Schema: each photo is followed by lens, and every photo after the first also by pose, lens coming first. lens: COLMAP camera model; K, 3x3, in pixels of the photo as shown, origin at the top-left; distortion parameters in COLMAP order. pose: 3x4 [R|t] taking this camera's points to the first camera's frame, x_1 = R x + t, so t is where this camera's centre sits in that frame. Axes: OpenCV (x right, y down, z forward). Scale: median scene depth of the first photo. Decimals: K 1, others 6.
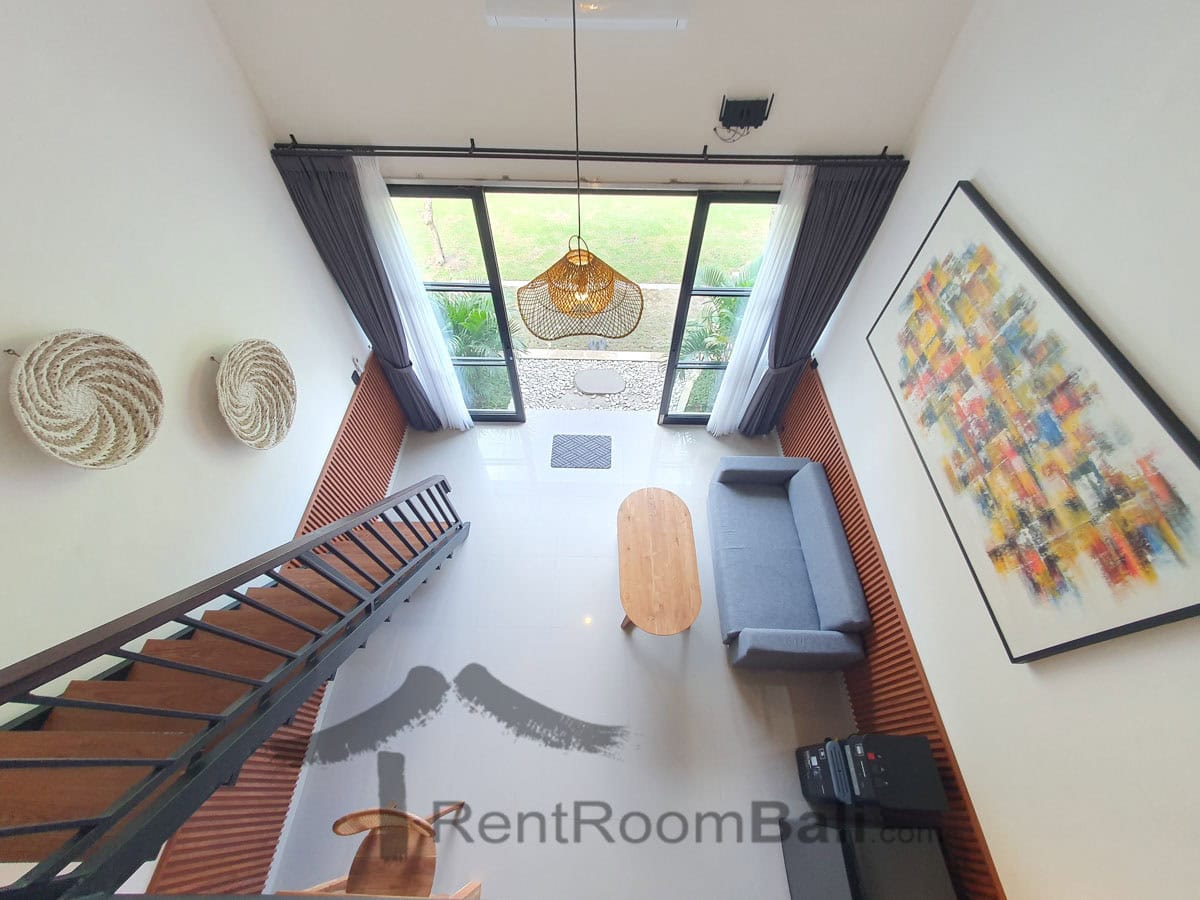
lens RADIAL K [[476.0, 0, 602.5], [0, 476.0, 448.6], [0, 0, 1]] dist [0.000589, 0.003515]
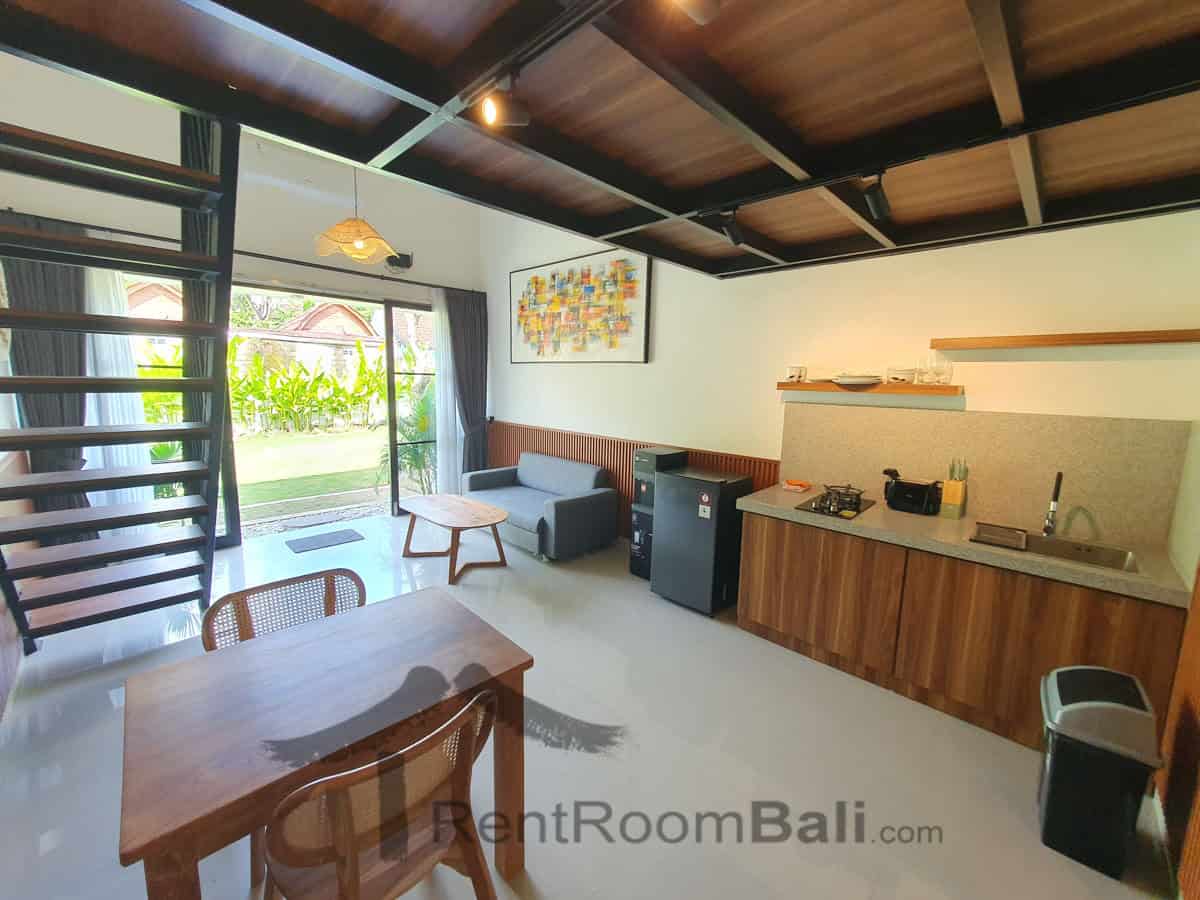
lens RADIAL K [[476.0, 0, 602.2], [0, 476.0, 447.2], [0, 0, 1]] dist [0.000589, 0.003515]
pose [[0.694849, -0.098393, 0.712393, -0.716303], [0.578164, 0.665536, -0.472004, 1.460243], [-0.427681, 0.739851, 0.519335, 0.268439]]
